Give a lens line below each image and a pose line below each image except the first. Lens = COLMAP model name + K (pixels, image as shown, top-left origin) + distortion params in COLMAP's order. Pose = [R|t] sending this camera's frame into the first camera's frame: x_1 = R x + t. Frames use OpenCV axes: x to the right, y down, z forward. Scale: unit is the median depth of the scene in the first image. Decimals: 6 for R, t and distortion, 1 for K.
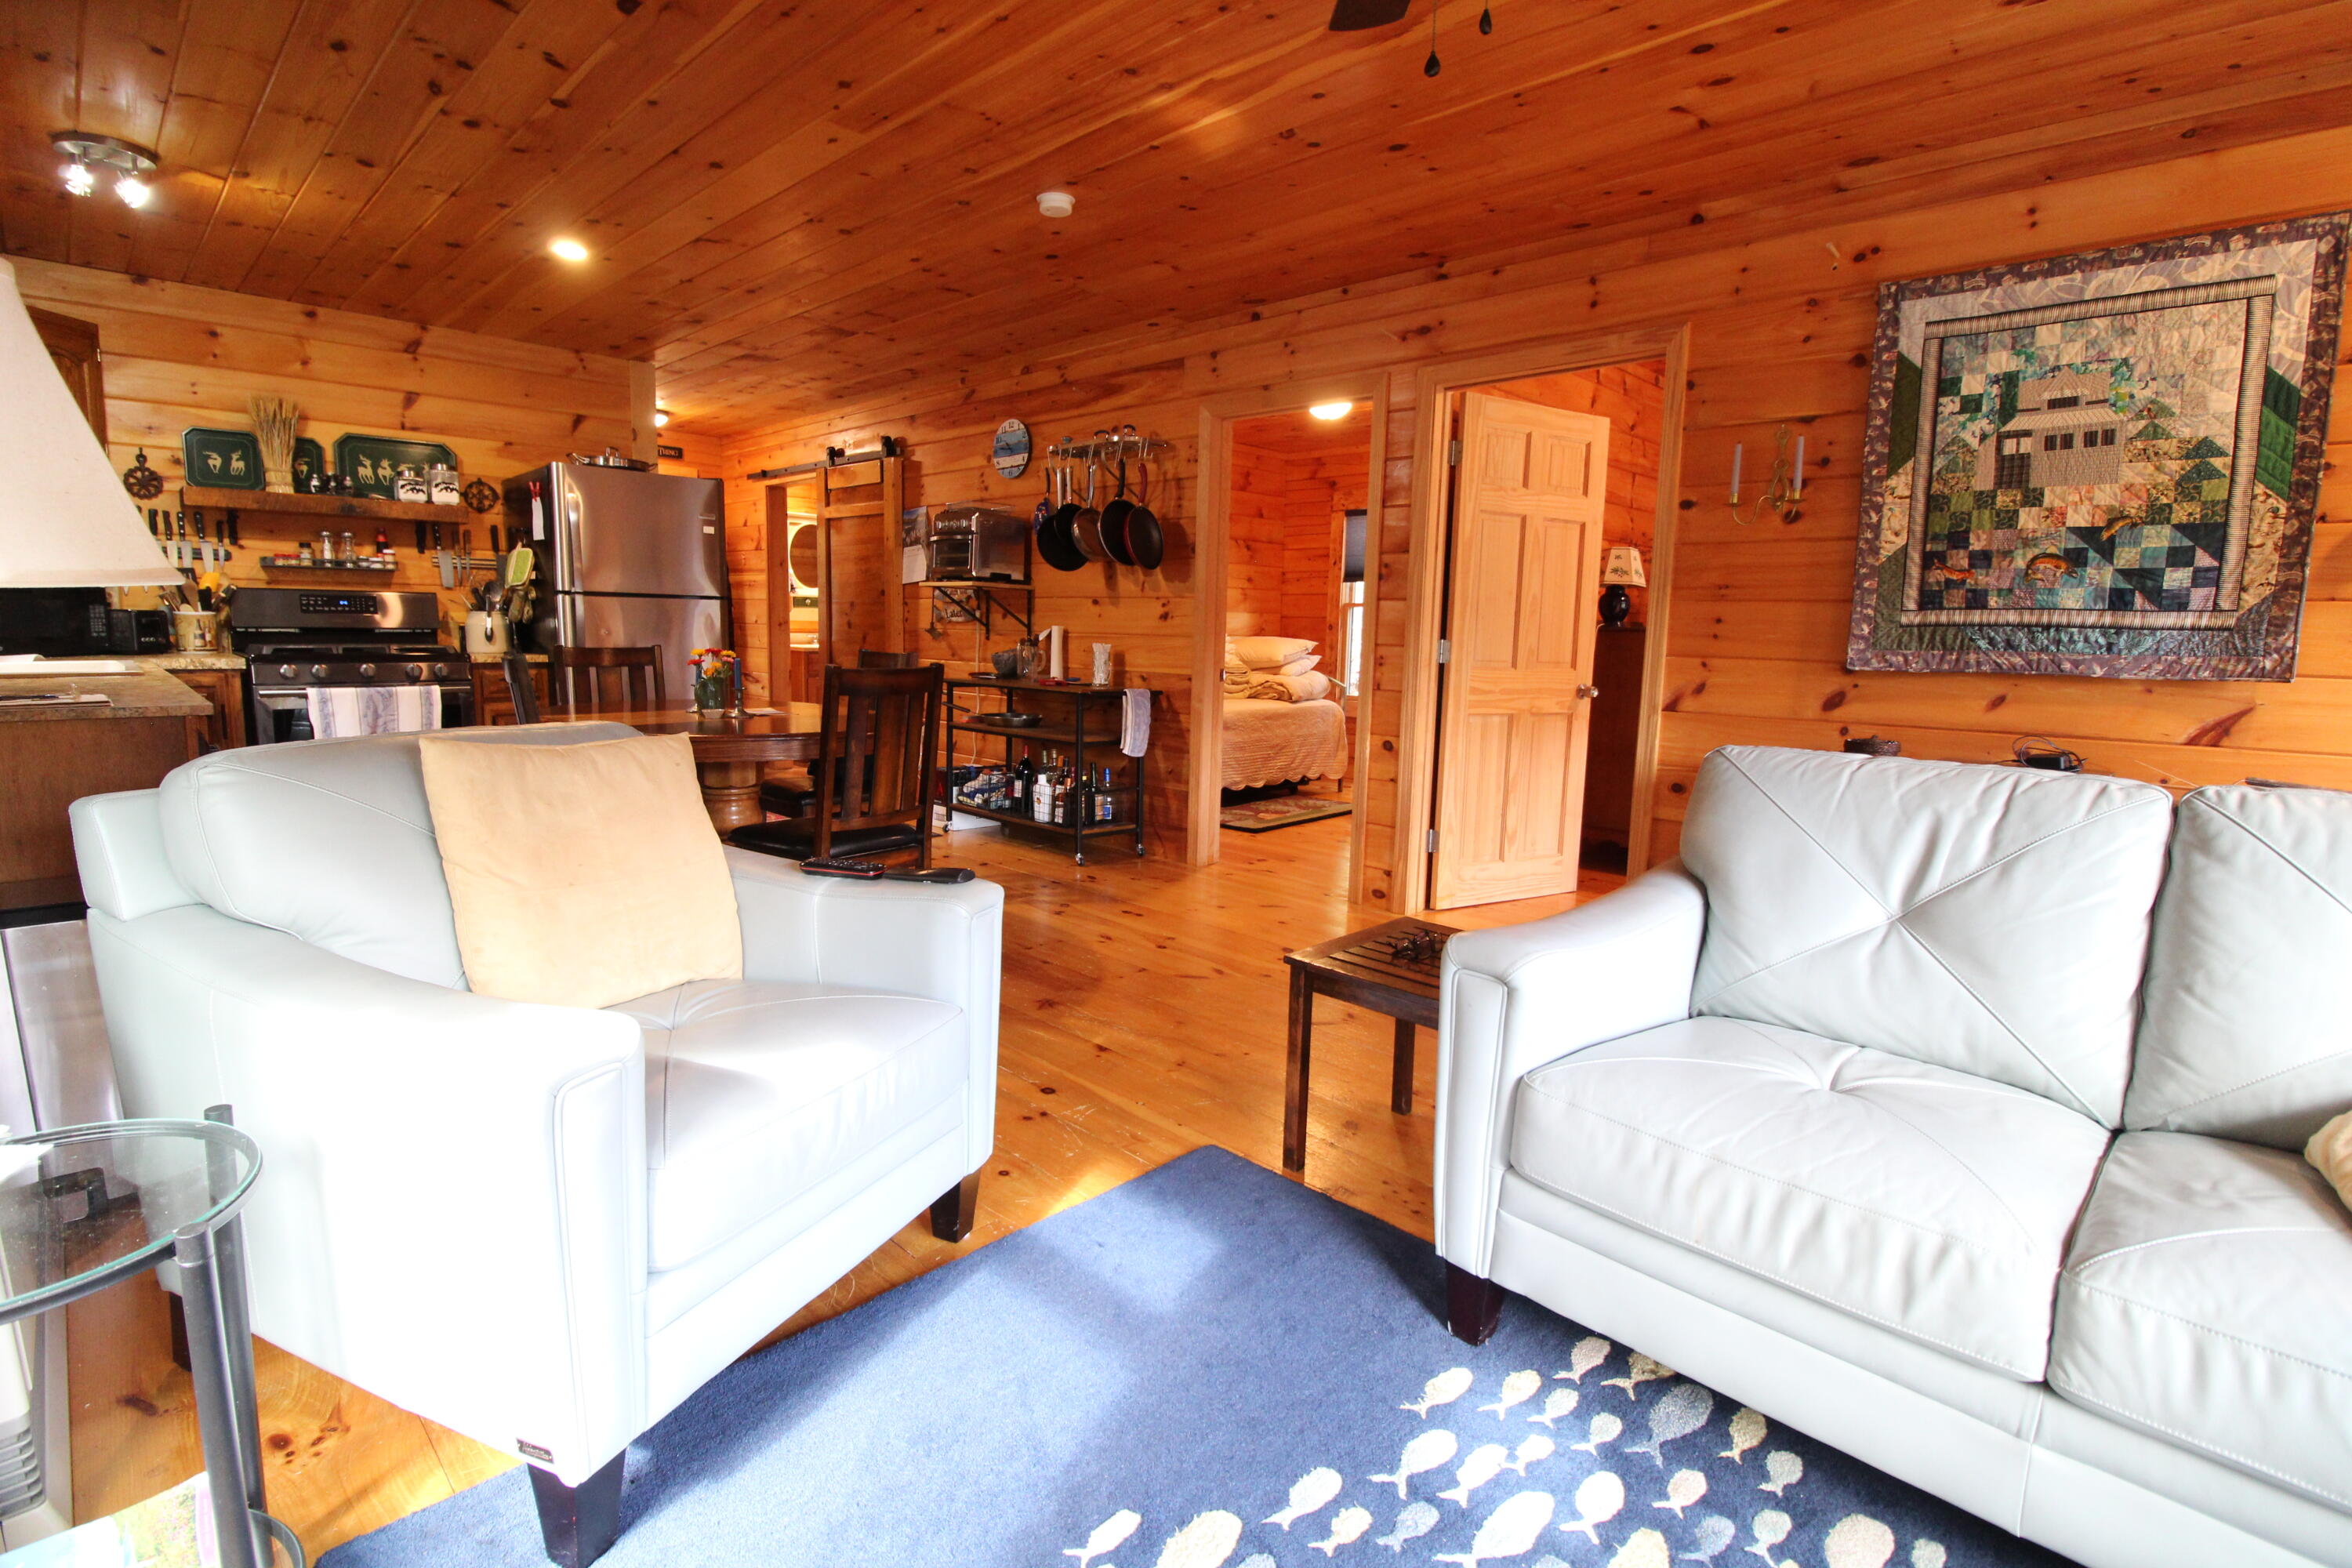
lens RADIAL K [[1090.1, 0, 1167.8], [0, 1090.1, 764.3], [0, 0, 1]] dist [0.000331, -0.011867]
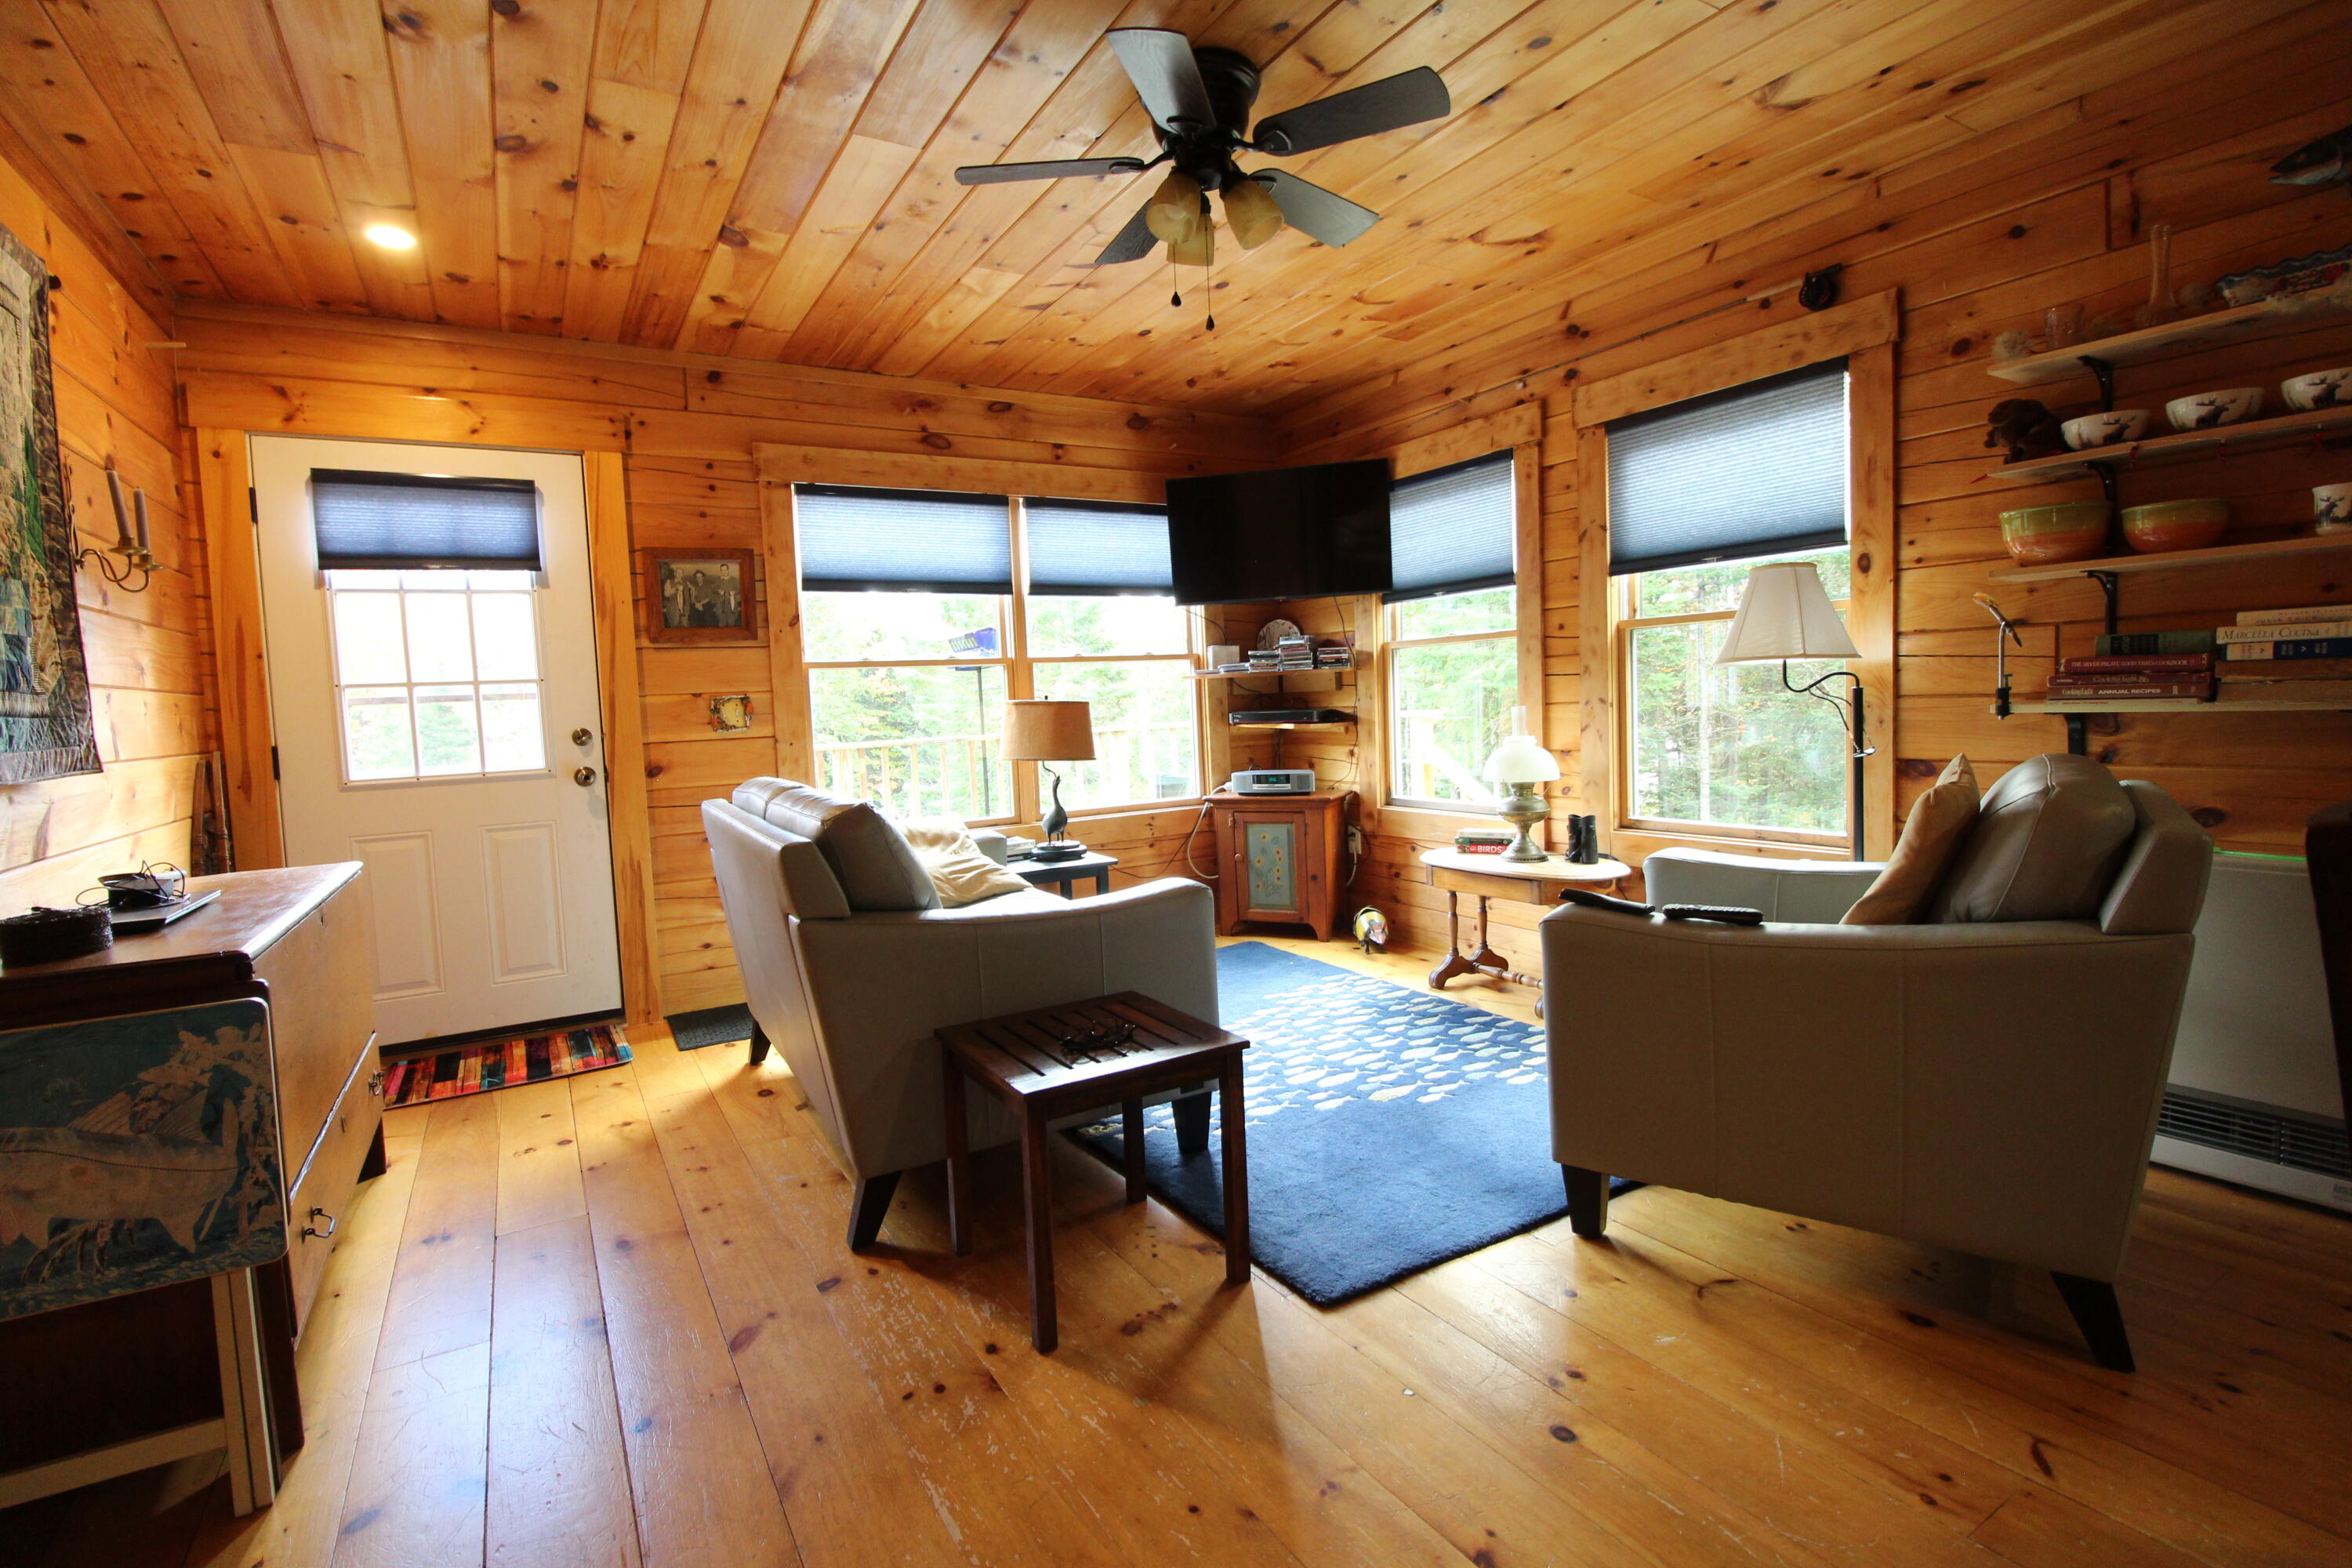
lens RADIAL K [[1090.1, 0, 1167.8], [0, 1090.1, 764.3], [0, 0, 1]] dist [0.000331, -0.011867]
pose [[-0.966434, 0.005639, 0.256852, -0.039437], [0.055055, 0.981079, 0.185612, -0.138847], [-0.250946, 0.193523, -0.948459, 1.121333]]
